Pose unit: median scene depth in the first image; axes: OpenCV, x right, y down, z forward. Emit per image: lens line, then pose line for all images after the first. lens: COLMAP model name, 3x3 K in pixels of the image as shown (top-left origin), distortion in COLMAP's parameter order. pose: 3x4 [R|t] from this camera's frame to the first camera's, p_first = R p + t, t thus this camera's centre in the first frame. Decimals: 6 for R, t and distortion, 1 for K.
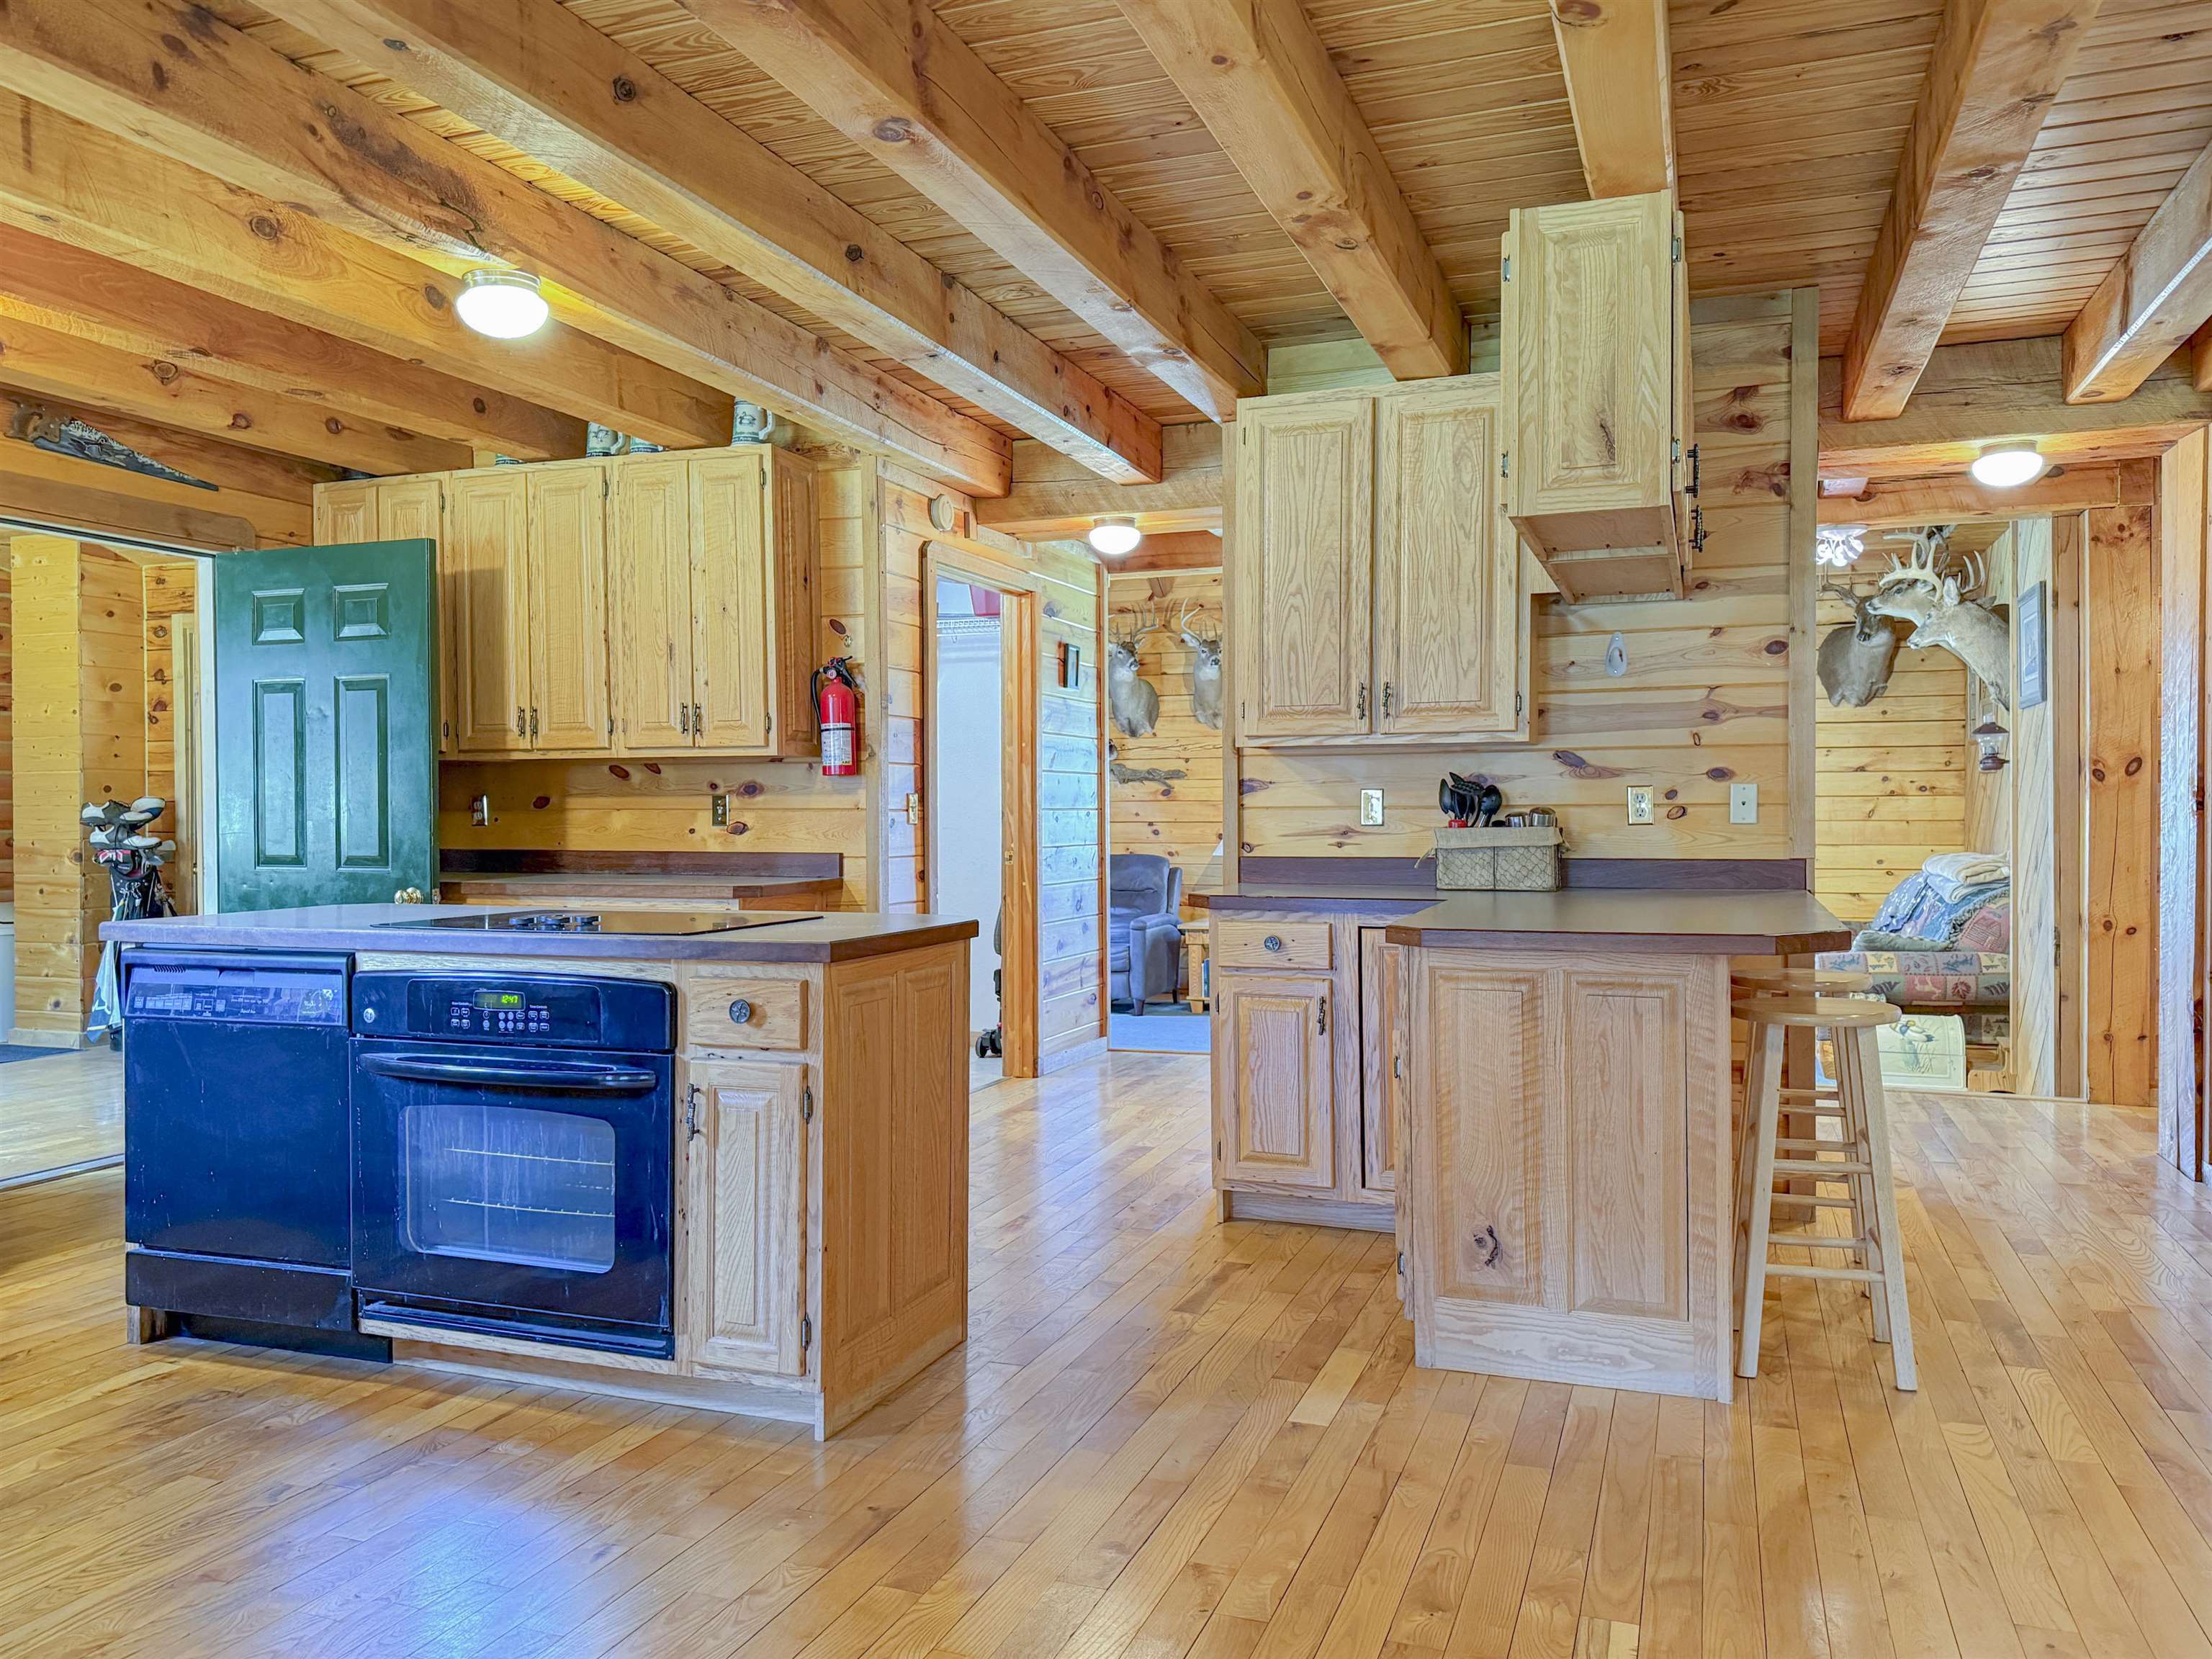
lens RADIAL K [[1626.9, 0, 1111.9], [0, 1626.9, 858.3], [0, 0, 1]] dist [0.065830, -0.095084]
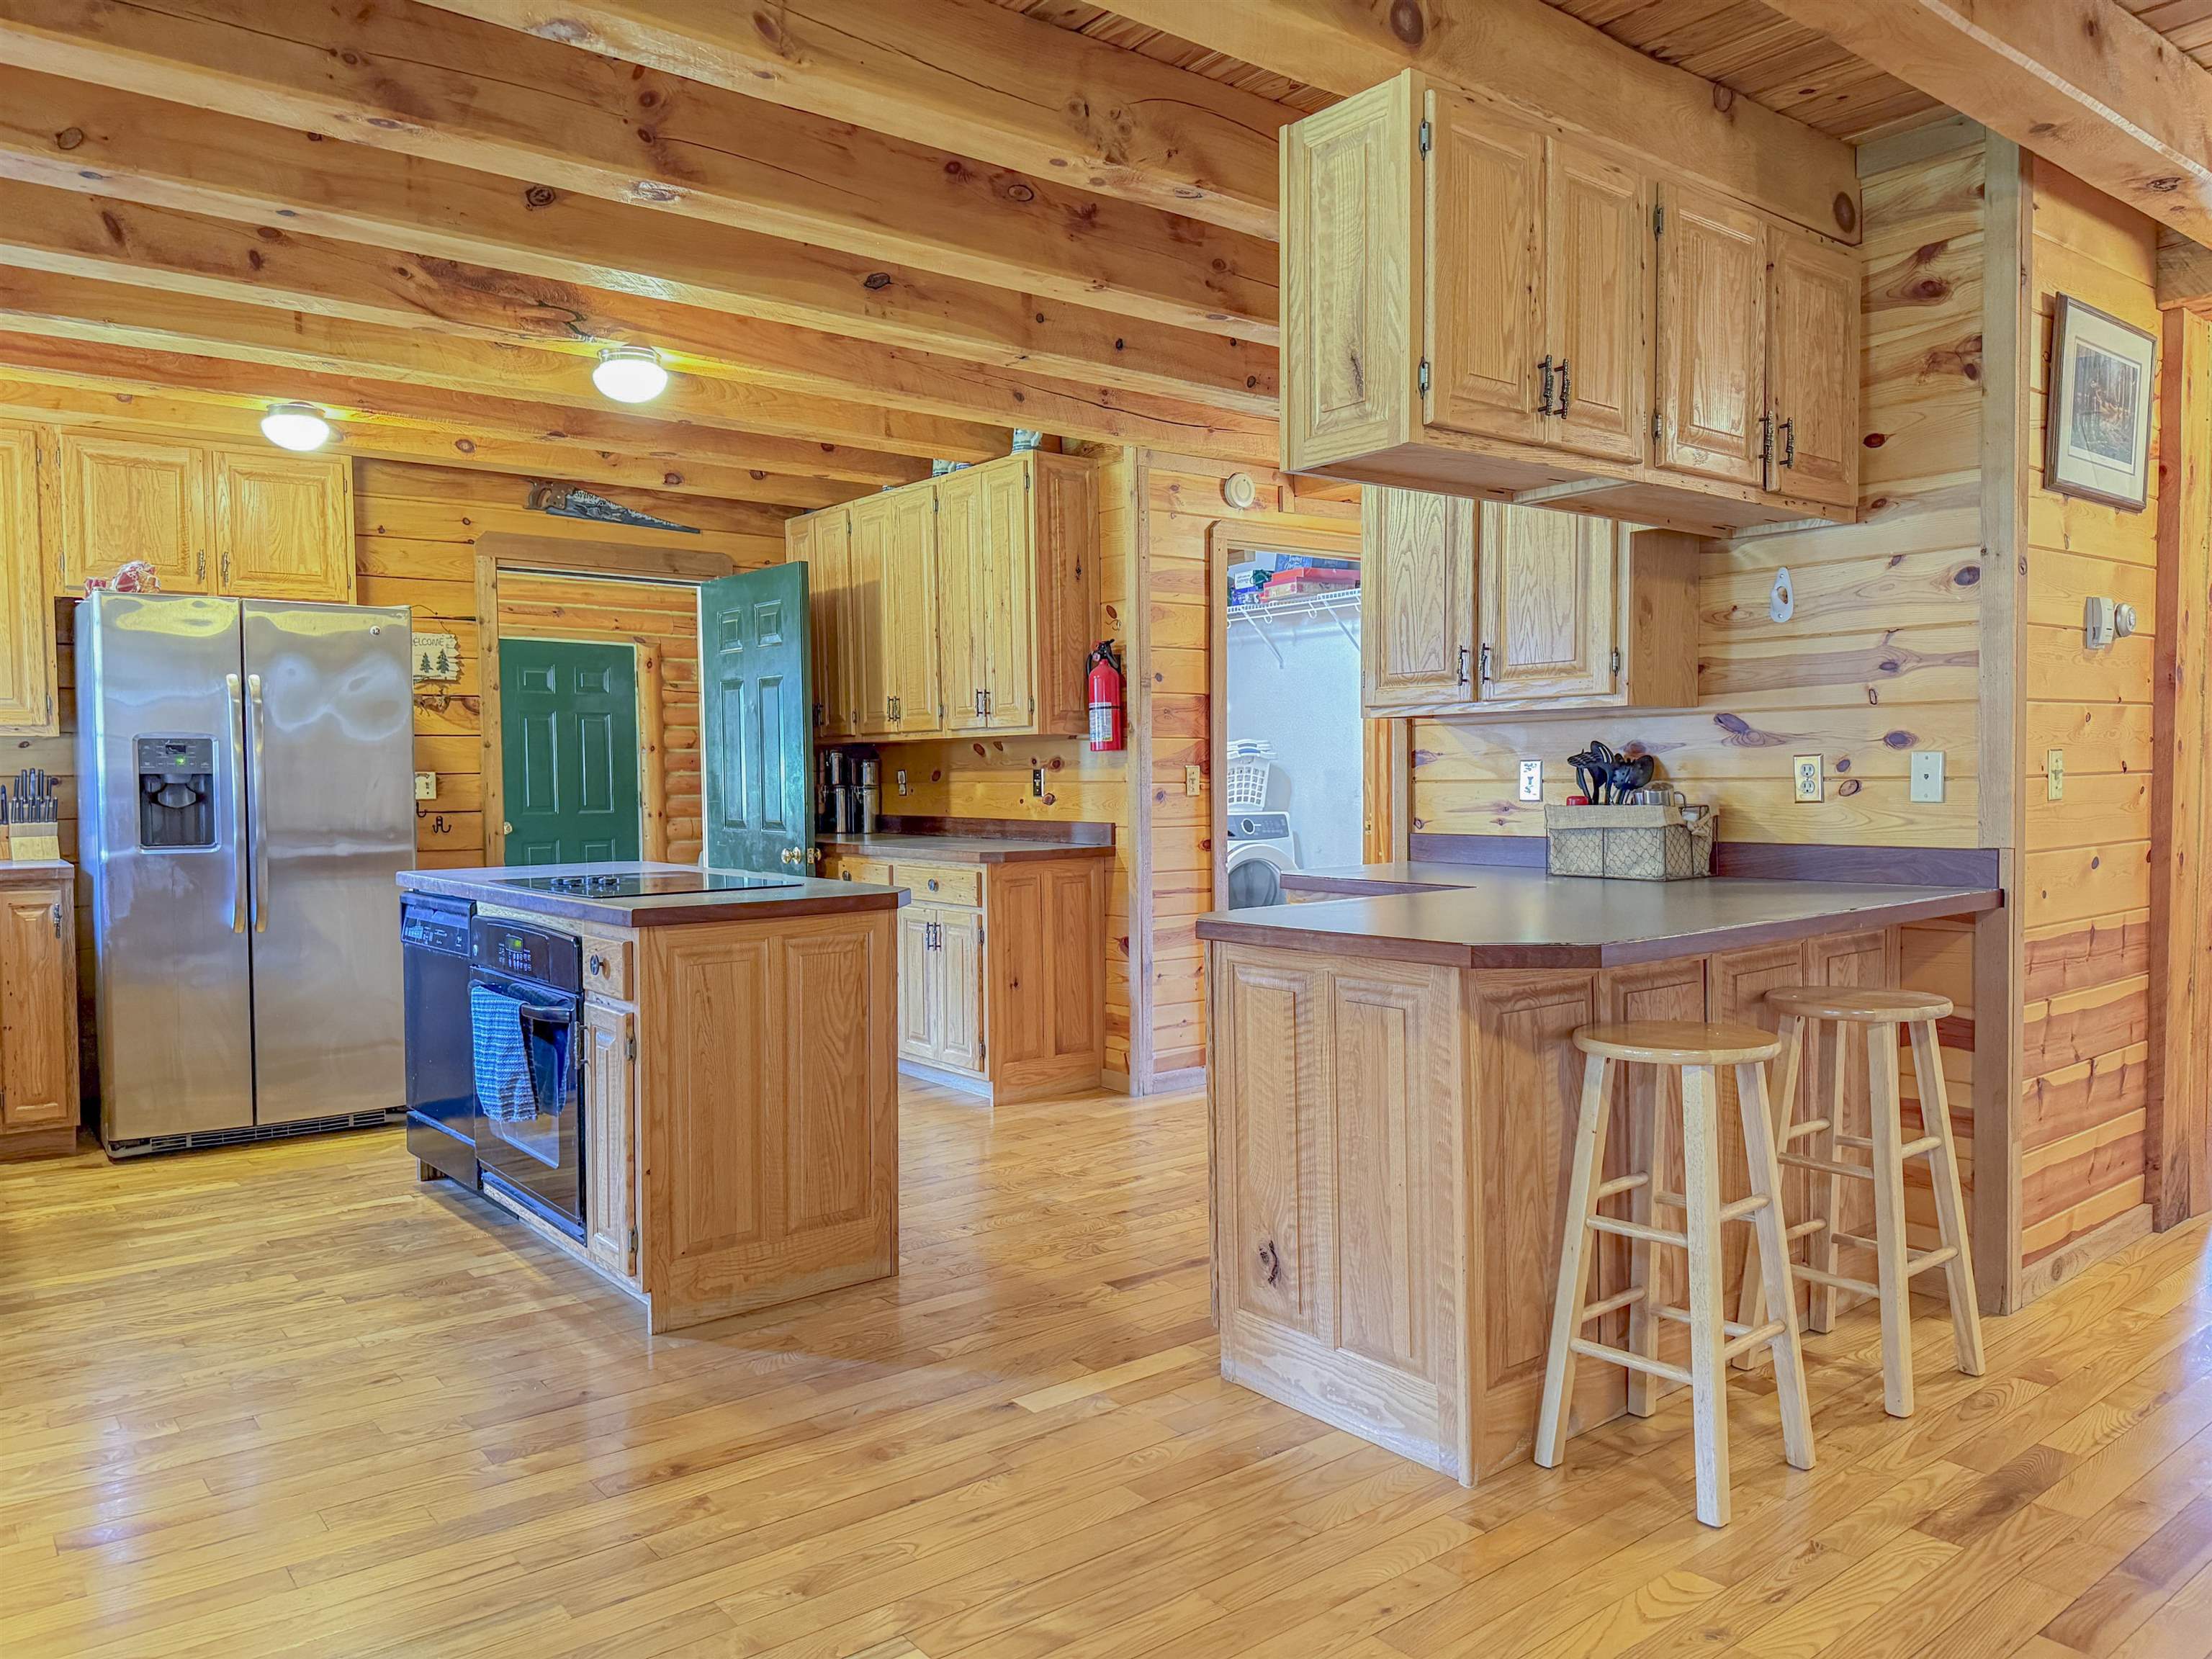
lens RADIAL K [[1558.5, 0, 1102.7], [0, 1558.5, 856.1], [0, 0, 1]] dist [0.110753, -0.177980]
pose [[0.851598, 0.023271, -0.523678, 0.440194], [-0.009021, 0.999517, 0.029745, -0.014118], [0.524118, -0.020607, 0.851397, 0.140493]]
